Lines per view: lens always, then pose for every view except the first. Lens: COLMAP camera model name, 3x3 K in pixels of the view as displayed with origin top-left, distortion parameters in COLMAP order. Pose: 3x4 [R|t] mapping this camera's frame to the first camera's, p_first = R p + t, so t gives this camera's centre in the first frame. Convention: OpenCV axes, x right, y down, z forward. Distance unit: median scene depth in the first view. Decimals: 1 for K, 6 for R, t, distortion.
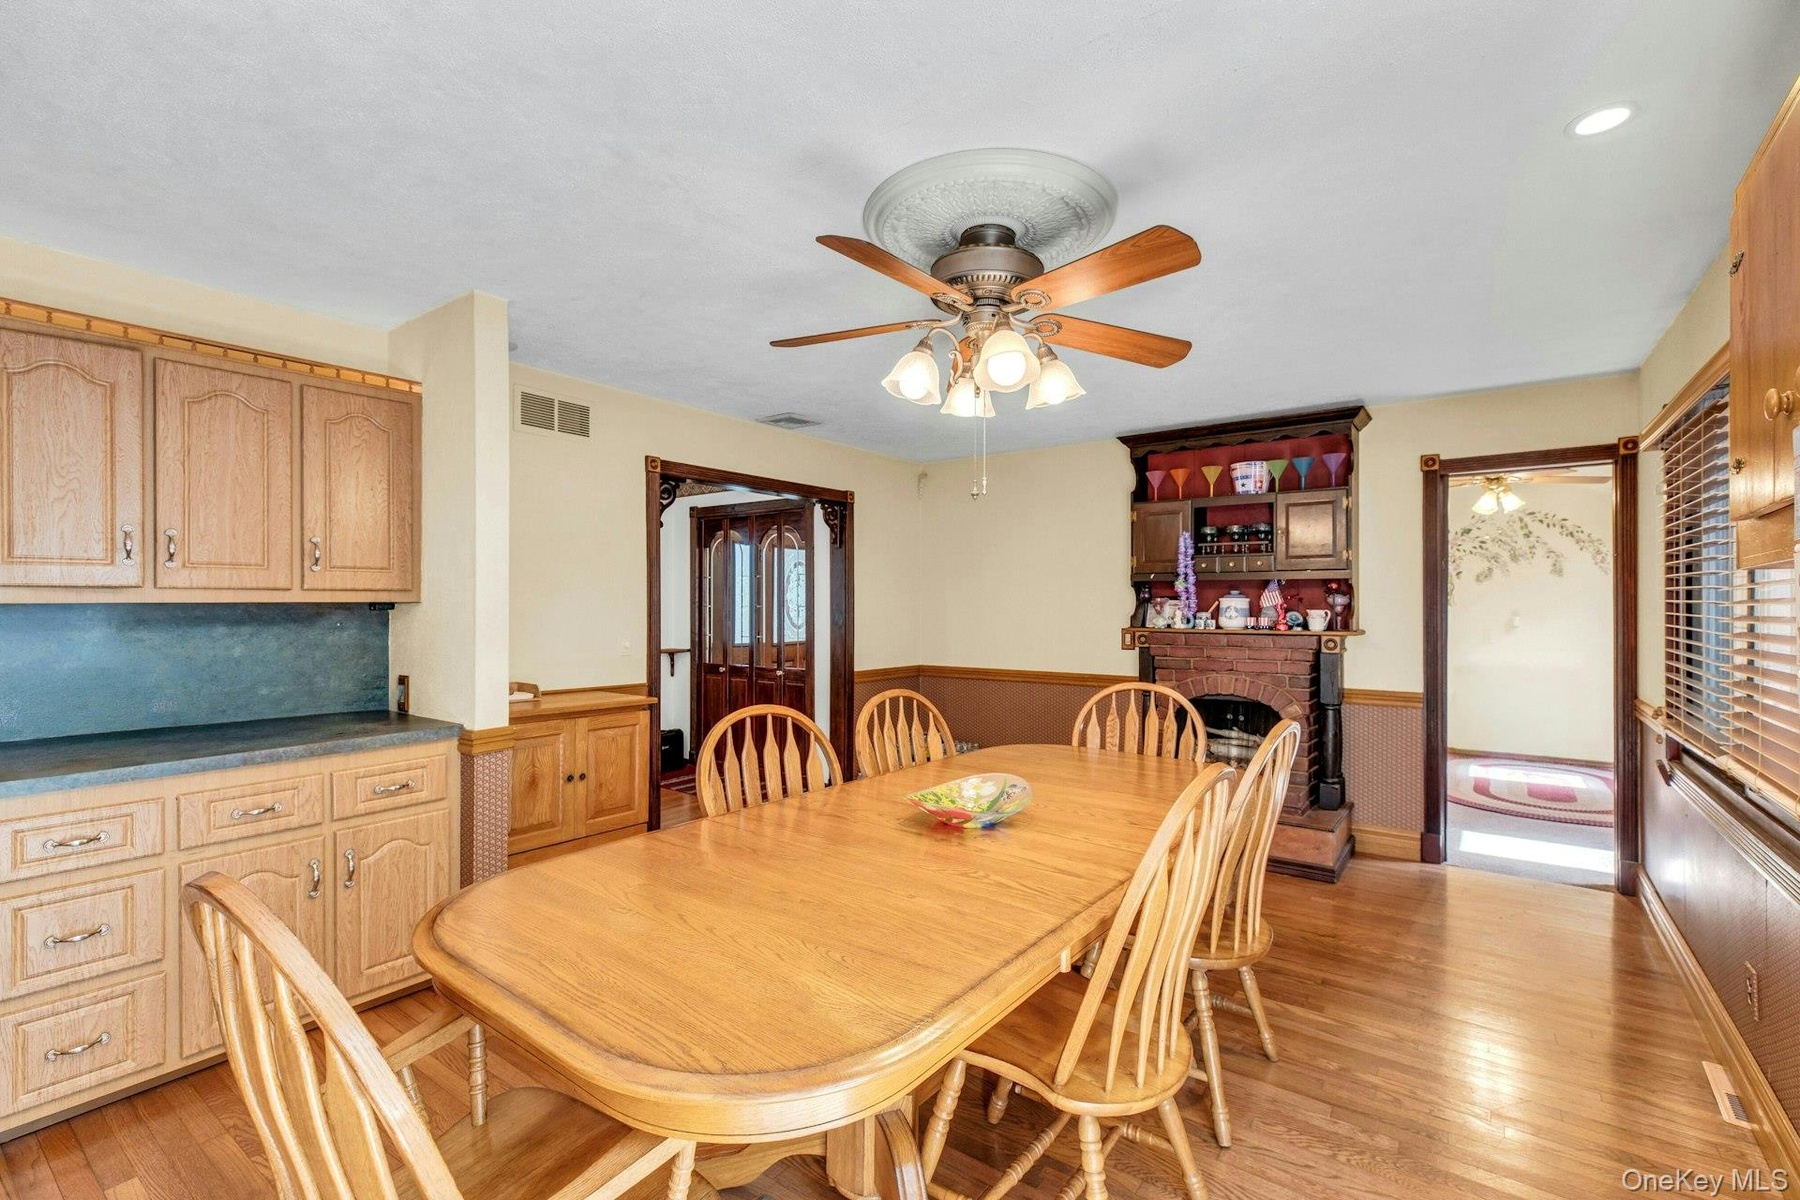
lens RADIAL K [[790.4, 0, 895.0], [0, 790.4, 609.0], [0, 0, 1]] dist [-0.000173, 0.001320]
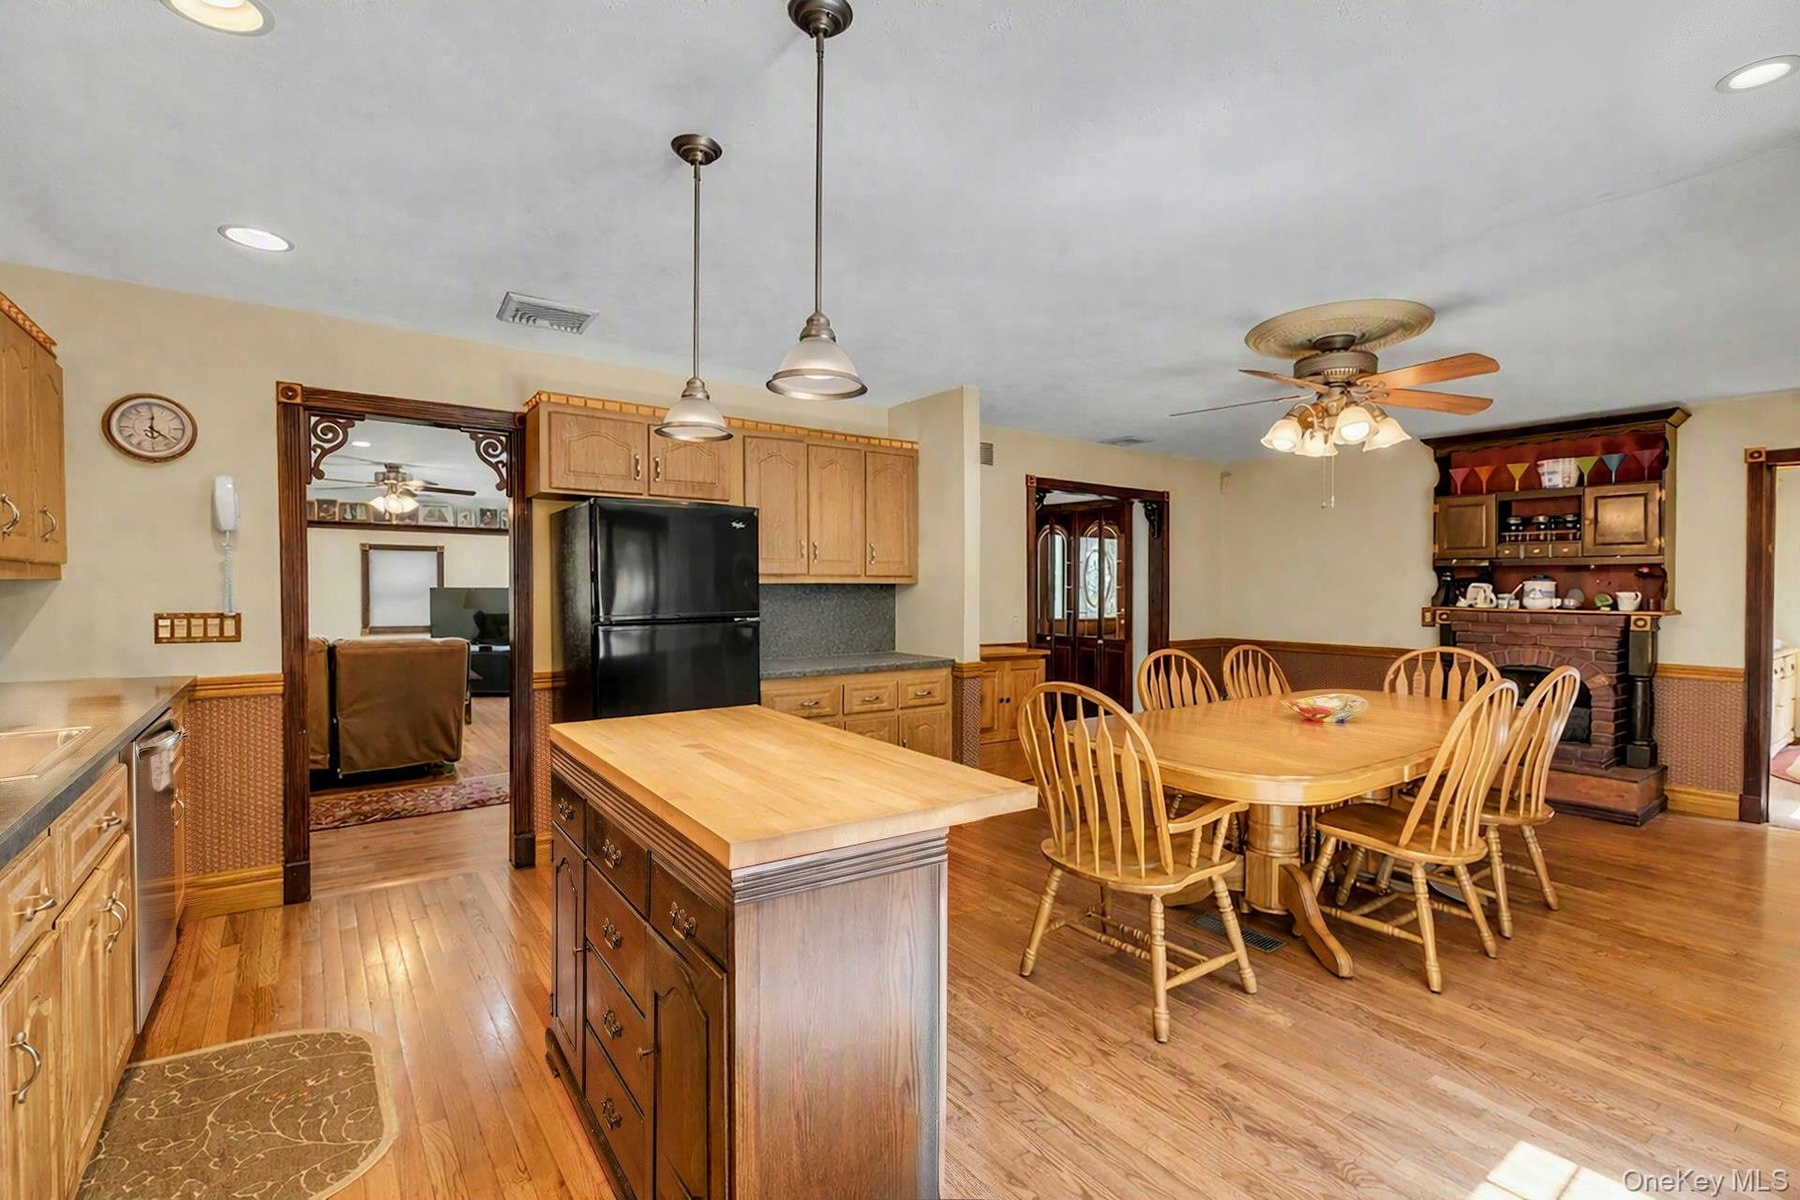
lens RADIAL K [[790.4, 0, 901.6], [0, 790.4, 600.7], [0, 0, 1]] dist [-0.000173, 0.001320]
pose [[0.958529, 0.009009, -0.284854, -0.128220], [-0.005804, 0.999910, 0.012095, 0.006449], [0.284937, -0.009940, 0.958495, -0.362386]]
